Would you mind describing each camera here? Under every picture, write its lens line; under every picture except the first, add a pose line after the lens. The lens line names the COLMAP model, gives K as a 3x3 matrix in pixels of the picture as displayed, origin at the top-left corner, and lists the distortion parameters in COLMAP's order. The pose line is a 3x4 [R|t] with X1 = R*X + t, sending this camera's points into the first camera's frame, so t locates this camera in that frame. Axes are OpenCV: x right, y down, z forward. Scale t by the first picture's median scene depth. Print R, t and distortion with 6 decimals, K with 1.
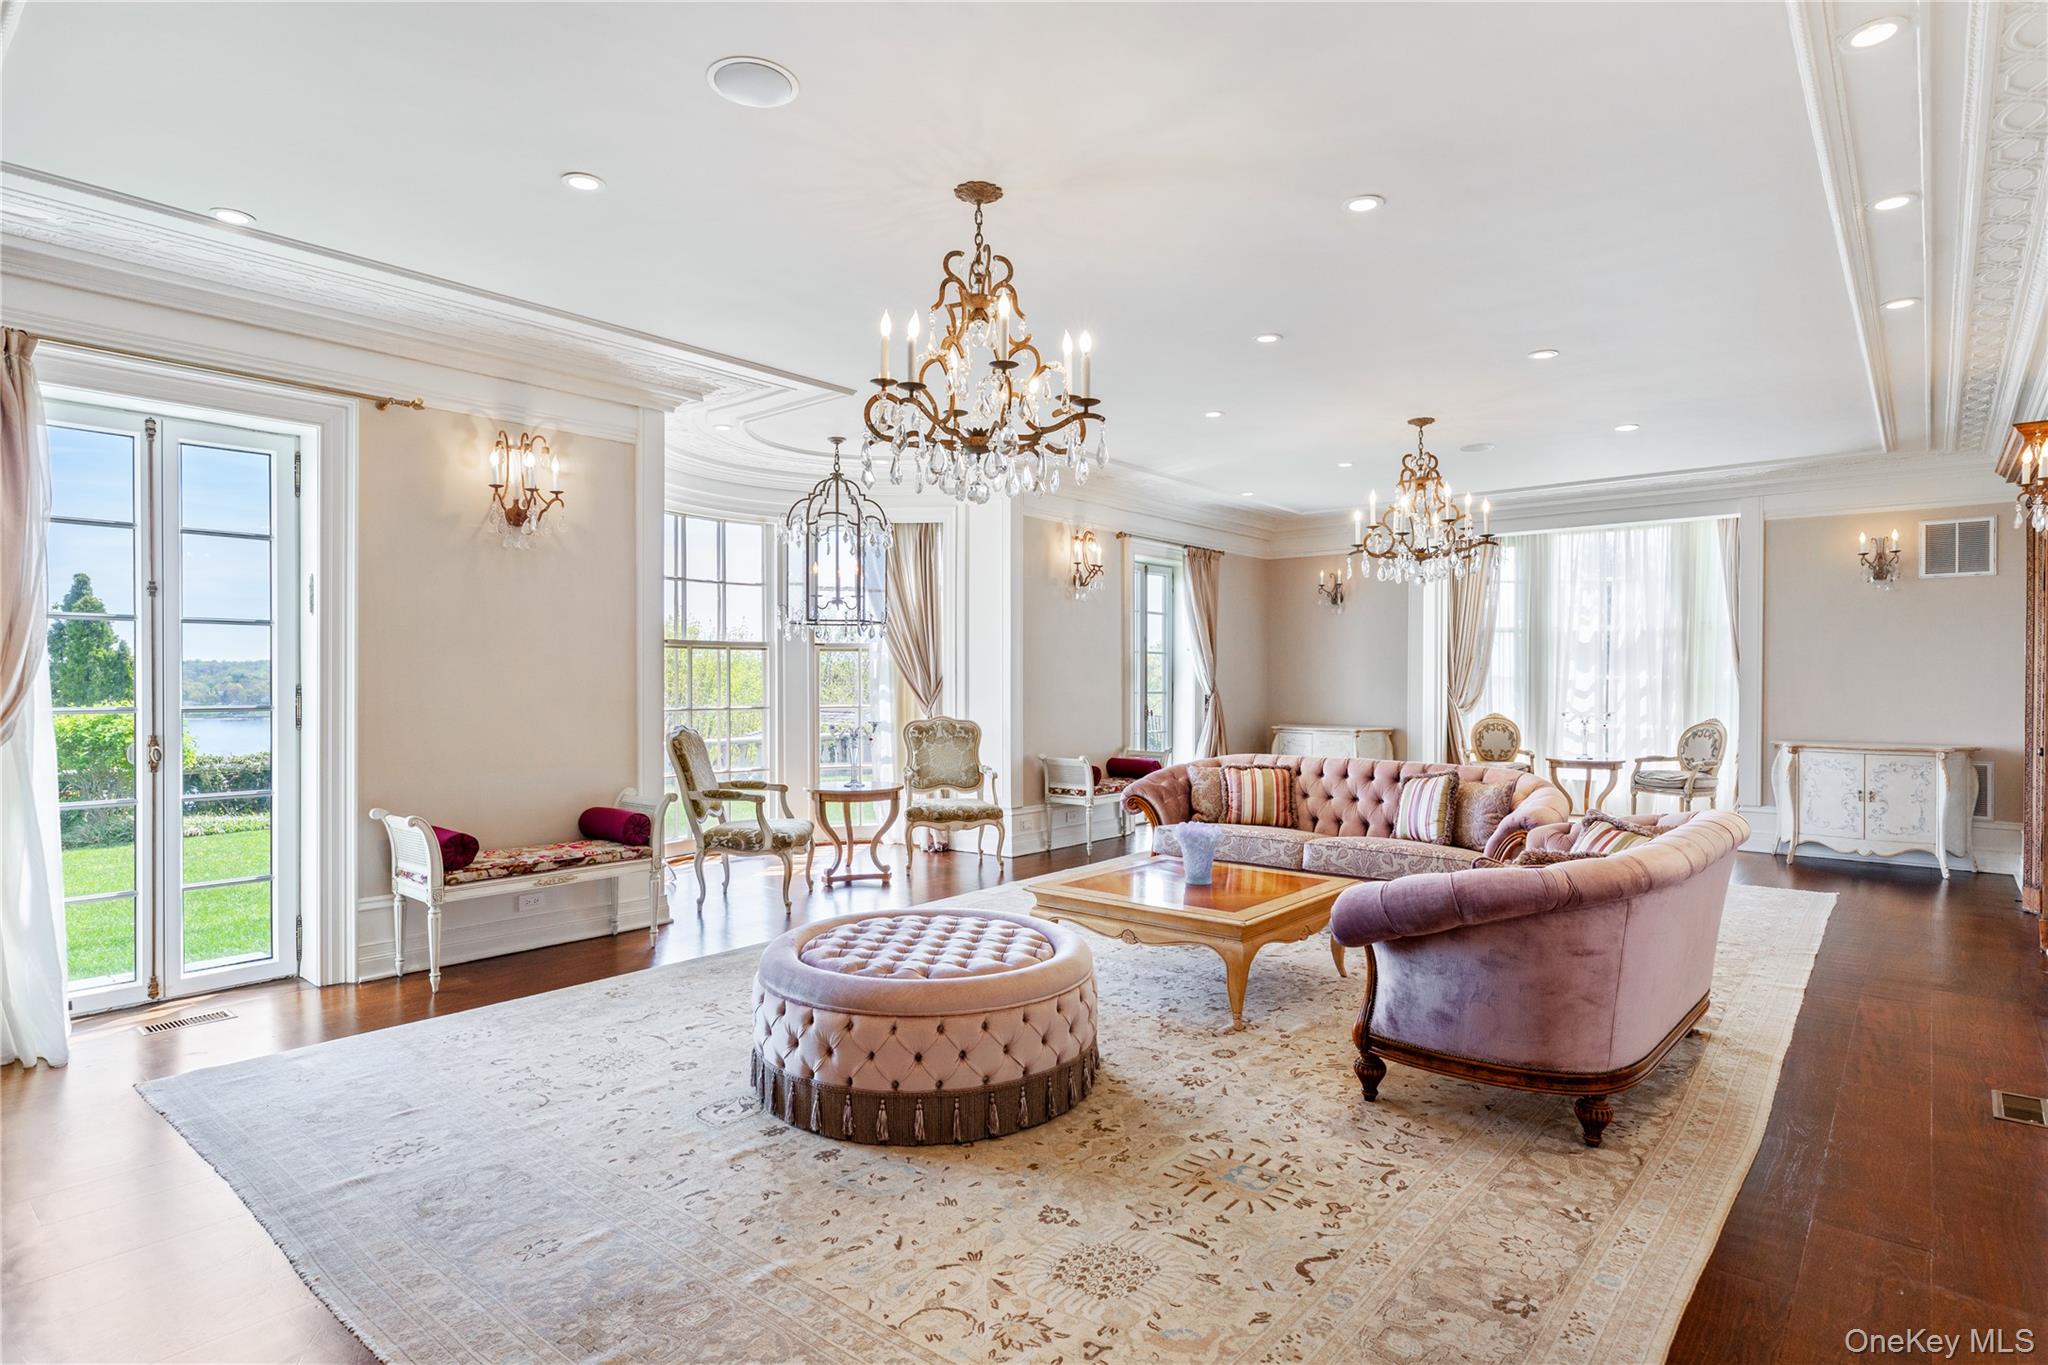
lens RADIAL K [[1069.3, 0, 1024.0], [0, 1069.3, 682.5], [0, 0, 1]] dist [-0.001105, -0.000229]
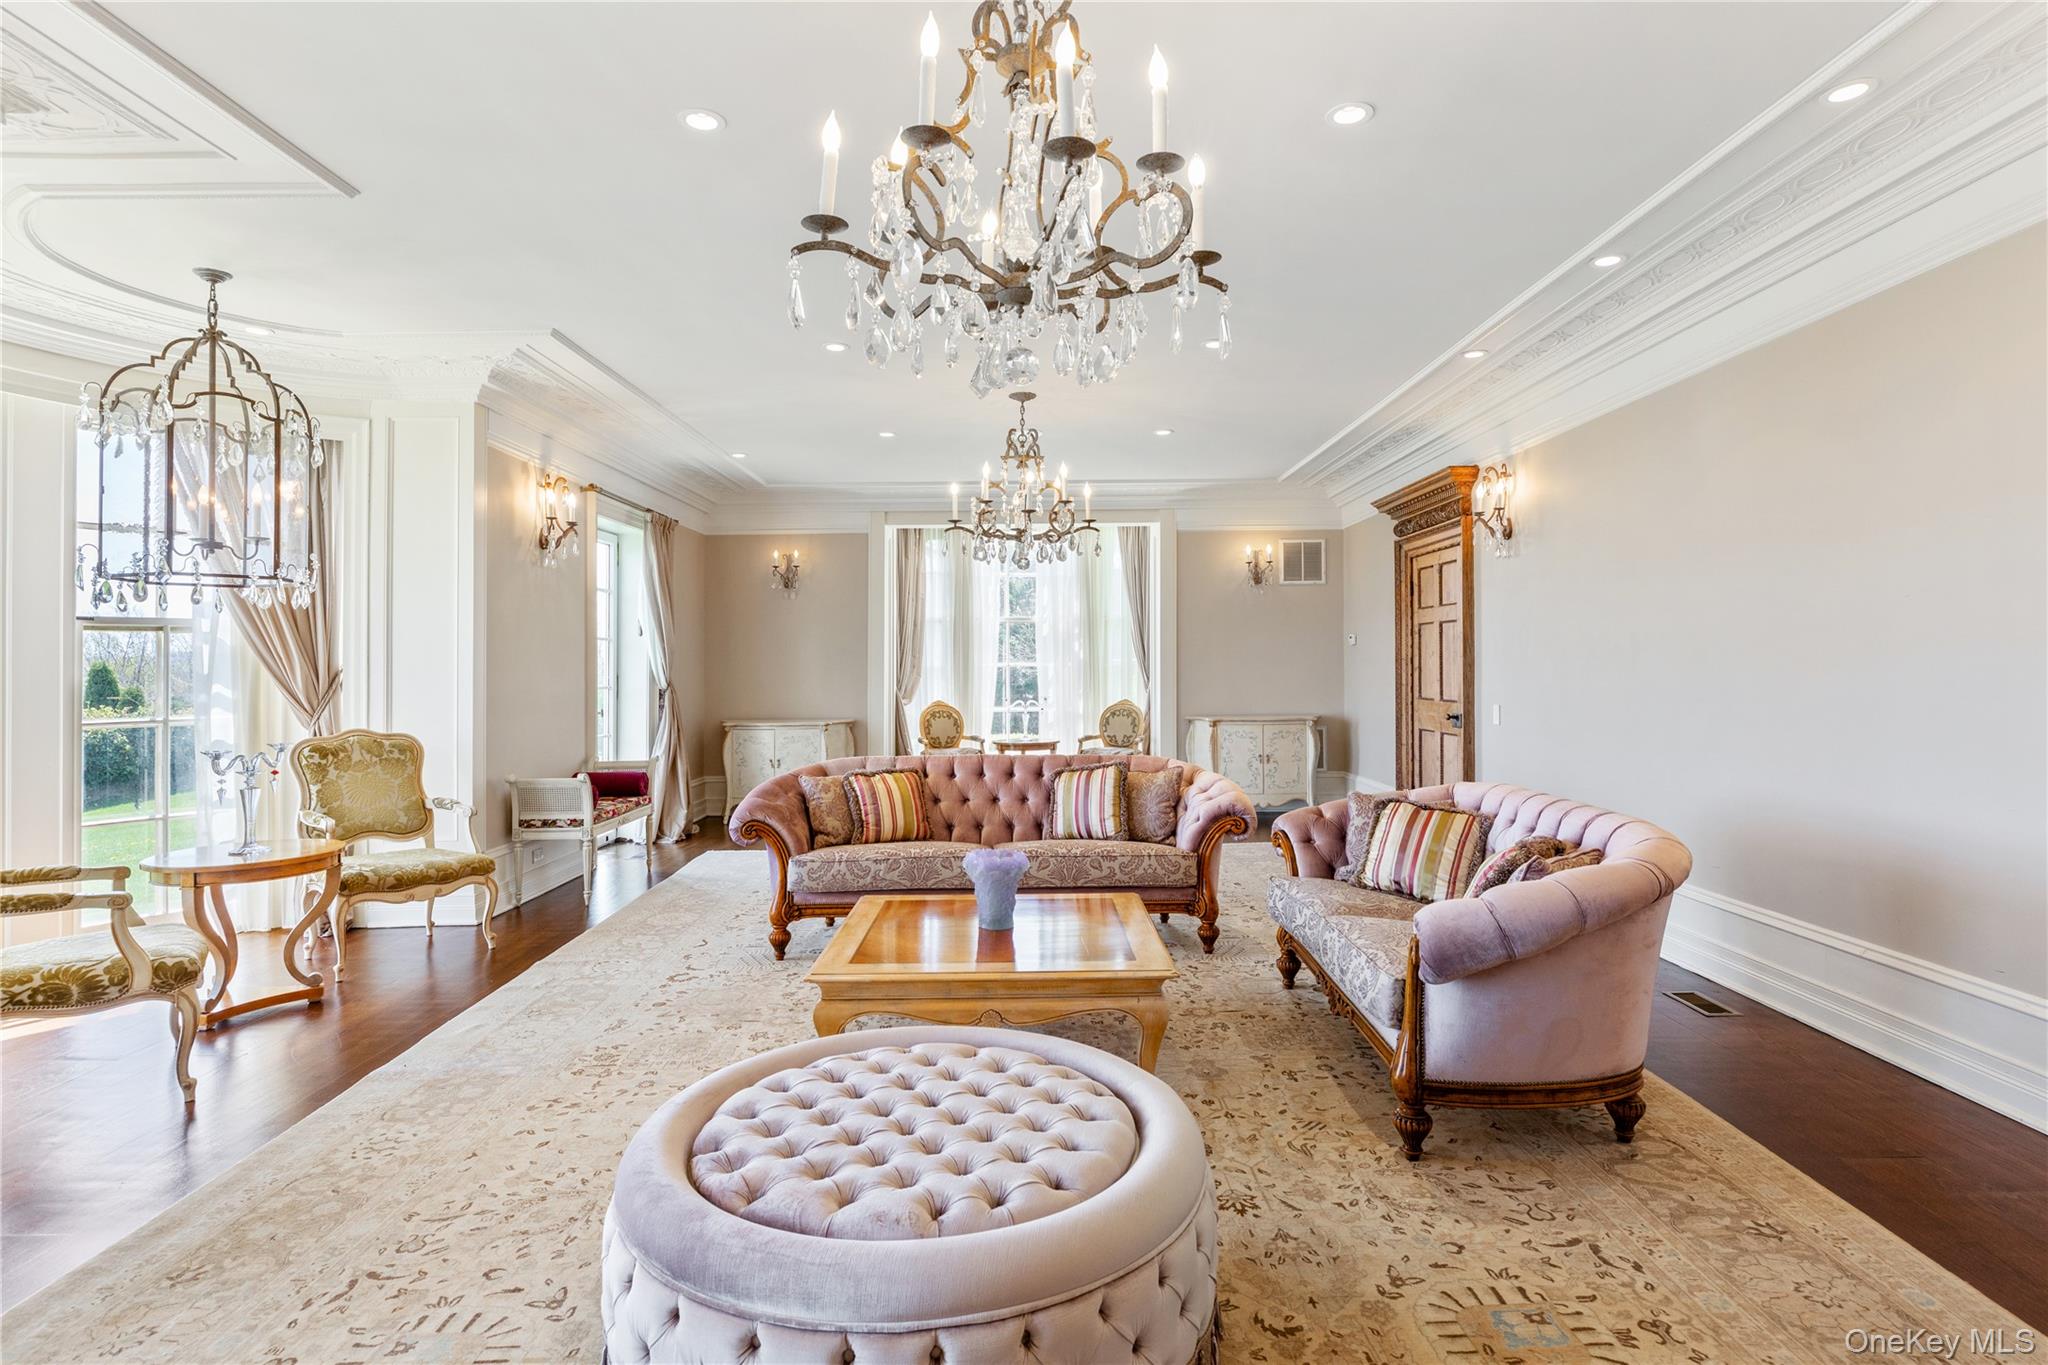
lens RADIAL K [[1050.5, 0, 1028.3], [0, 1050.5, 650.5], [0, 0, 1]] dist [-0.001413, -0.000329]
pose [[0.758081, 0.001361, 0.652159, -0.234647], [0.013033, 0.999766, -0.017237, -0.001202], [-0.652031, 0.021567, 0.757886, 0.290416]]
